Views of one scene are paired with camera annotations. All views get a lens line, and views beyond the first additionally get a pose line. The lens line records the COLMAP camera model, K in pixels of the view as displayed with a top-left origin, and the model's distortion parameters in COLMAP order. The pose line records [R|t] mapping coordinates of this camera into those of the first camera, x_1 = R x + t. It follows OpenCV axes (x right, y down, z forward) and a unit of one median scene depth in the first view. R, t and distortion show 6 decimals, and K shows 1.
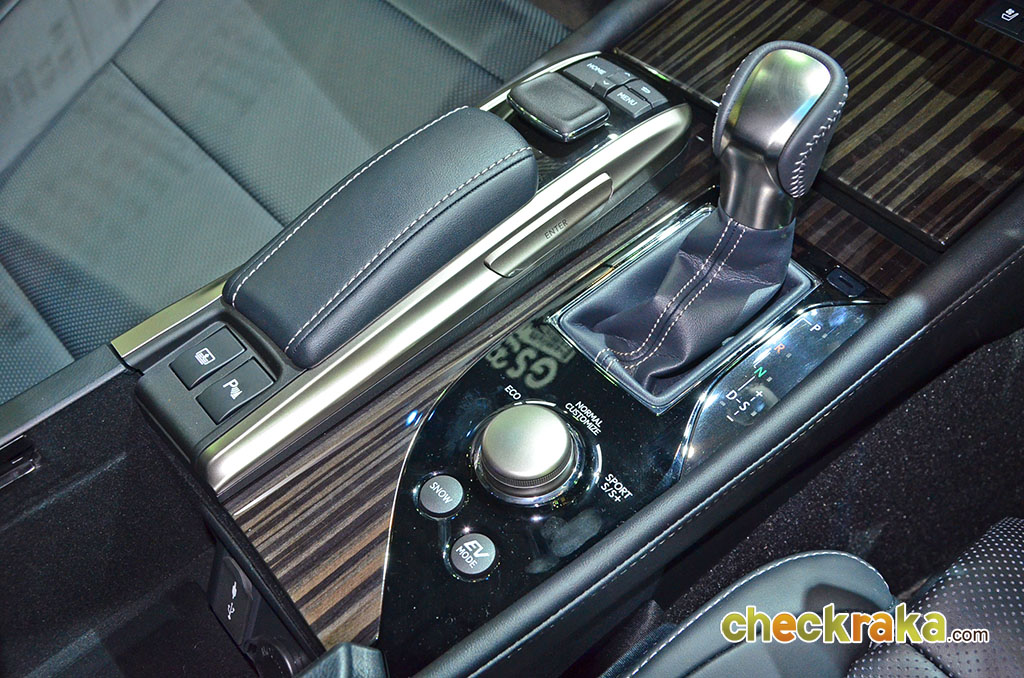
lens RADIAL K [[987.6, 0, 512.0], [0, 987.6, 339.0], [0, 0, 1]] dist [-0.072818, 0.184517]
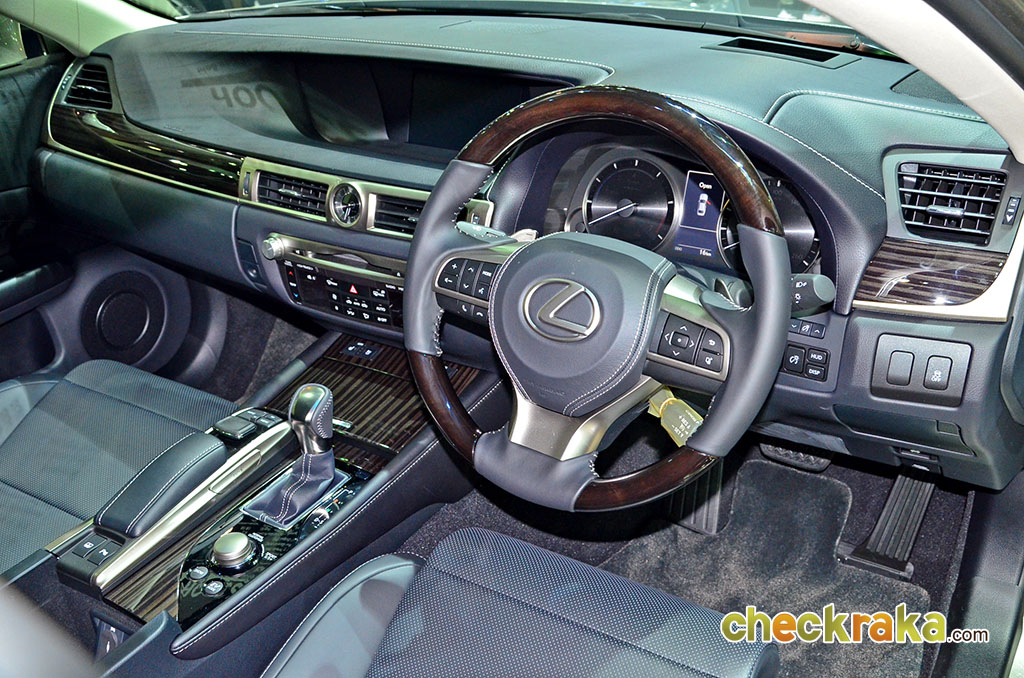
lens RADIAL K [[987.6, 0, 512.0], [0, 987.6, 339.0], [0, 0, 1]] dist [-0.072818, 0.184517]
pose [[0.956198, -0.131029, 0.261756, 0.100525], [0.226812, 0.896933, -0.379561, 0.666770], [-0.185045, 0.422305, 0.887365, -1.410980]]
